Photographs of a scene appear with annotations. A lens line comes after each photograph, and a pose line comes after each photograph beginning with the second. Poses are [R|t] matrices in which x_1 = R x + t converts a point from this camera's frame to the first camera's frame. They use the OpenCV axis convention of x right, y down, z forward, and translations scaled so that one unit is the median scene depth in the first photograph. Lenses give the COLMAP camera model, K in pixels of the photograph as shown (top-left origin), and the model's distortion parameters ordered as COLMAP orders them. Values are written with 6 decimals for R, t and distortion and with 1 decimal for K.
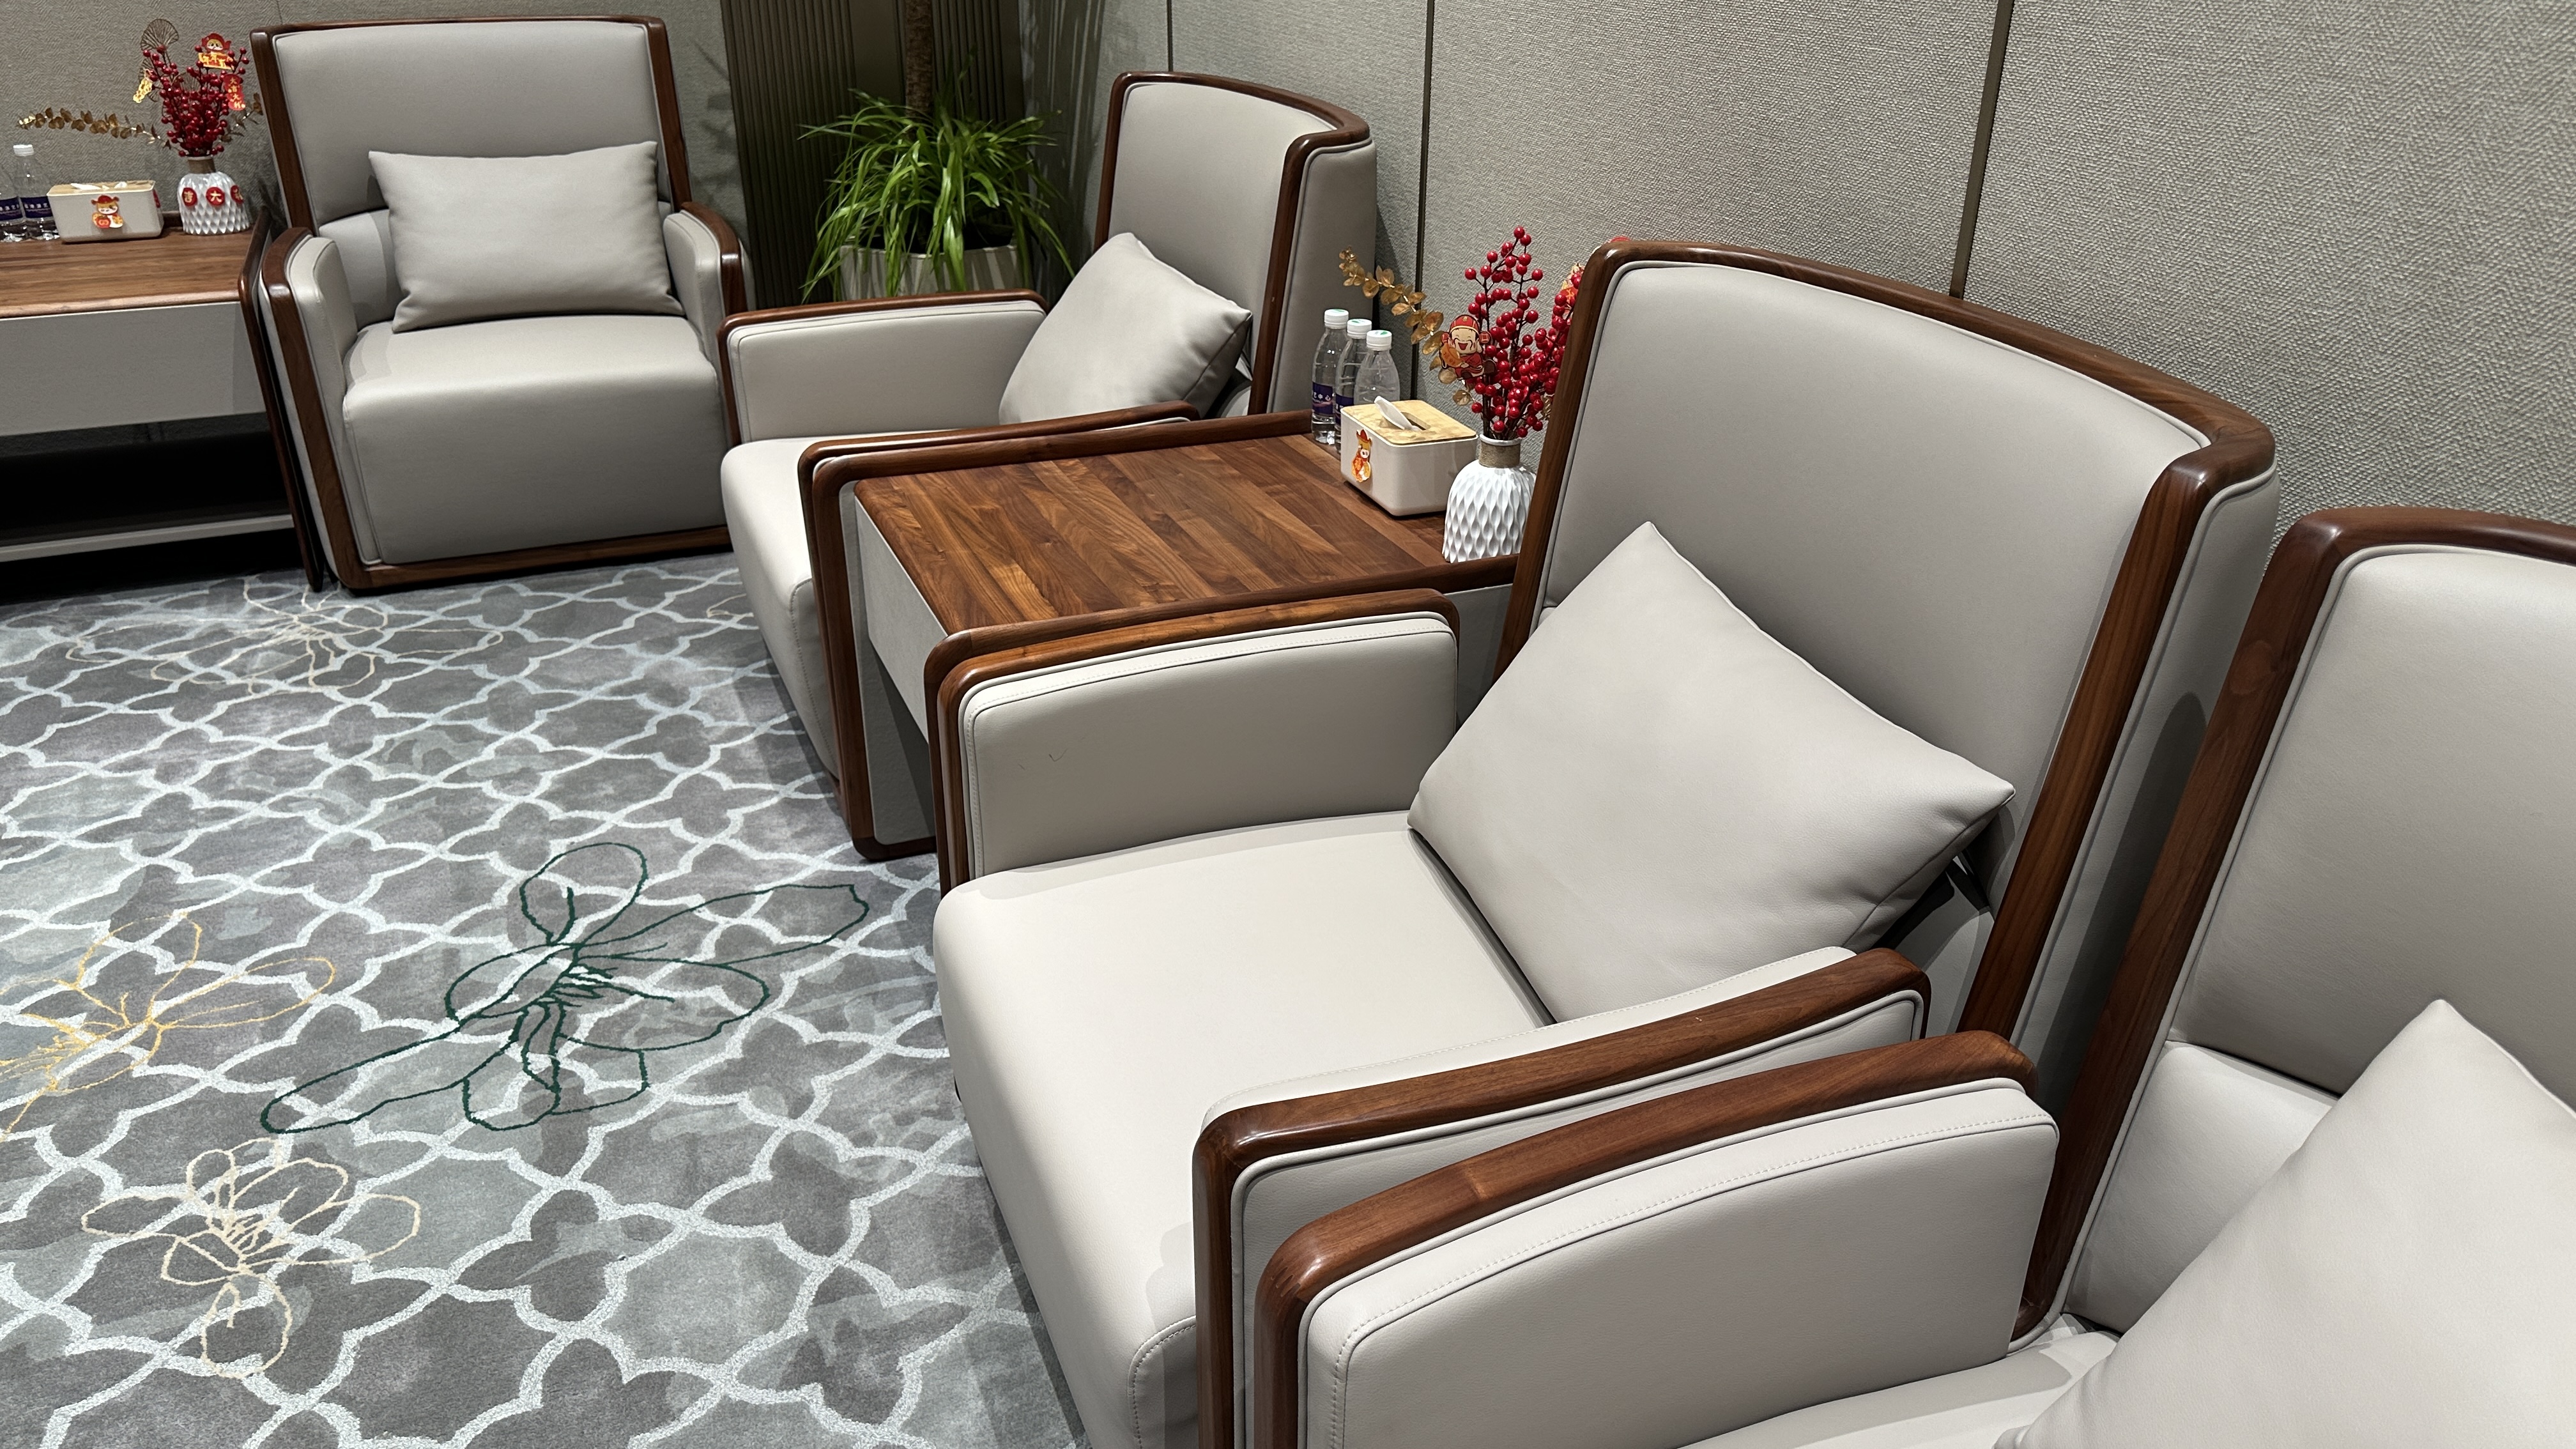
lens RADIAL K [[1839.3, 0, 1288.0], [0, 1839.3, 724.5], [0, 0, 1]] dist [0.070228, -0.094218]
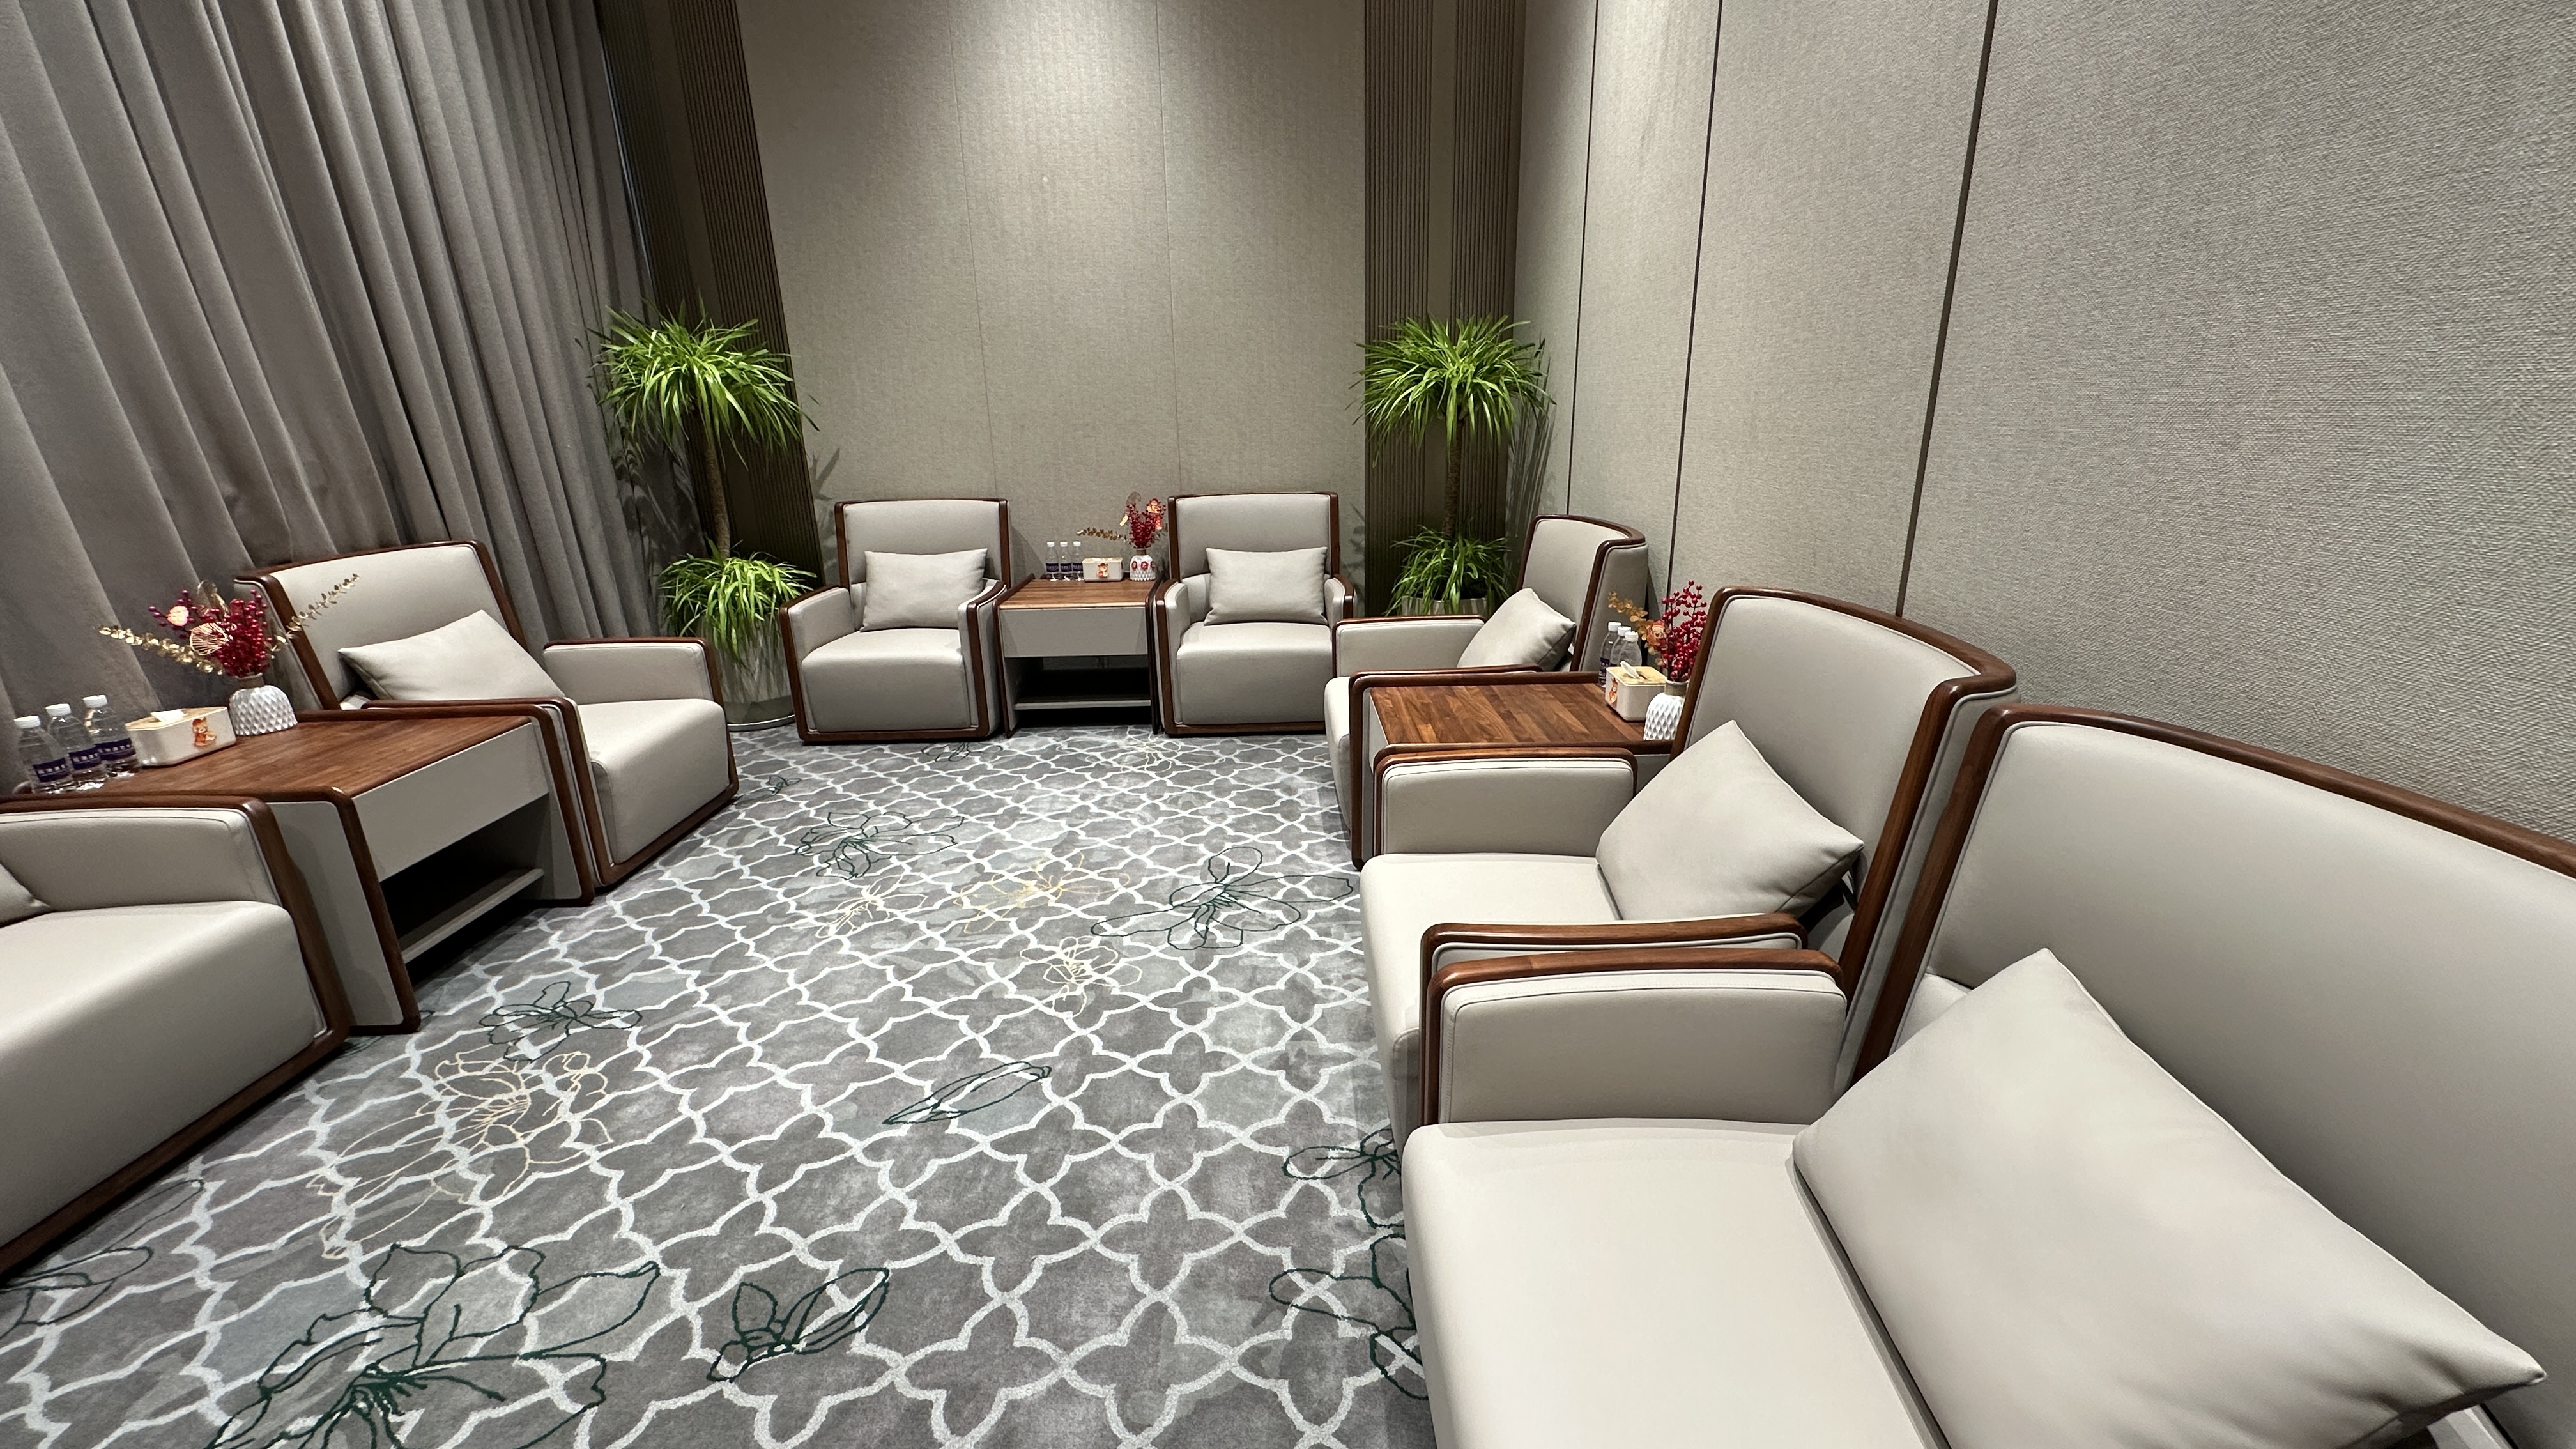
lens RADIAL K [[1027.8, 0, 1288.0], [0, 1027.8, 724.5], [0, 0, 1]] dist [-0.001019, -0.000085]
pose [[0.927903, 0.084804, -0.363050, 0.116008], [-0.138357, 0.982576, -0.124102, 0.073733], [0.346200, 0.165385, 0.923468, -0.141000]]
